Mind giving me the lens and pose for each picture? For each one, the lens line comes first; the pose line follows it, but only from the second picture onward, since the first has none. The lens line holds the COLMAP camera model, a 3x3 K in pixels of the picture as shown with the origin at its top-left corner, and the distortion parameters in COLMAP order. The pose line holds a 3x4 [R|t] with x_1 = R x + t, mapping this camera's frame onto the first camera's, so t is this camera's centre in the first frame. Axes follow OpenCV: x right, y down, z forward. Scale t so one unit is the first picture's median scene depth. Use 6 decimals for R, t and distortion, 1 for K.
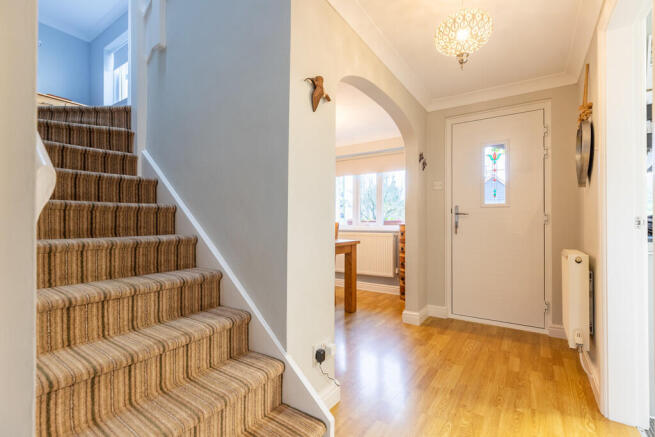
lens RADIAL K [[302.1, 0, 325.6], [0, 302.1, 221.4], [0, 0, 1]] dist [-0.005666, -0.000494]
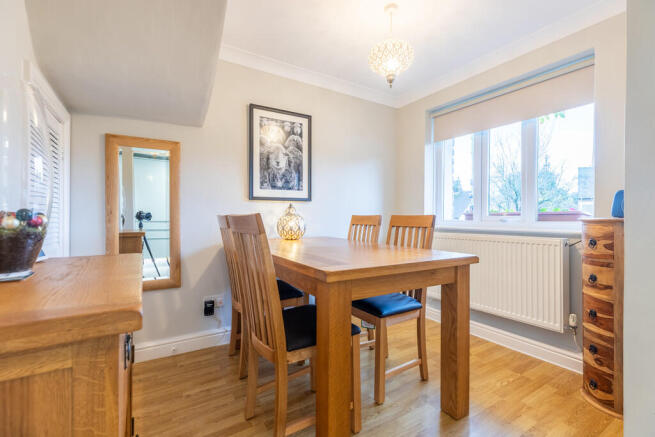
lens RADIAL K [[302.1, 0, 332.1], [0, 302.1, 219.3], [0, 0, 1]] dist [-0.005666, -0.000494]
pose [[0.923090, -0.003984, -0.384564, 0.072488], [0.007463, 0.999944, 0.007555, 0.002745], [0.384512, -0.009844, 0.923067, 0.429377]]
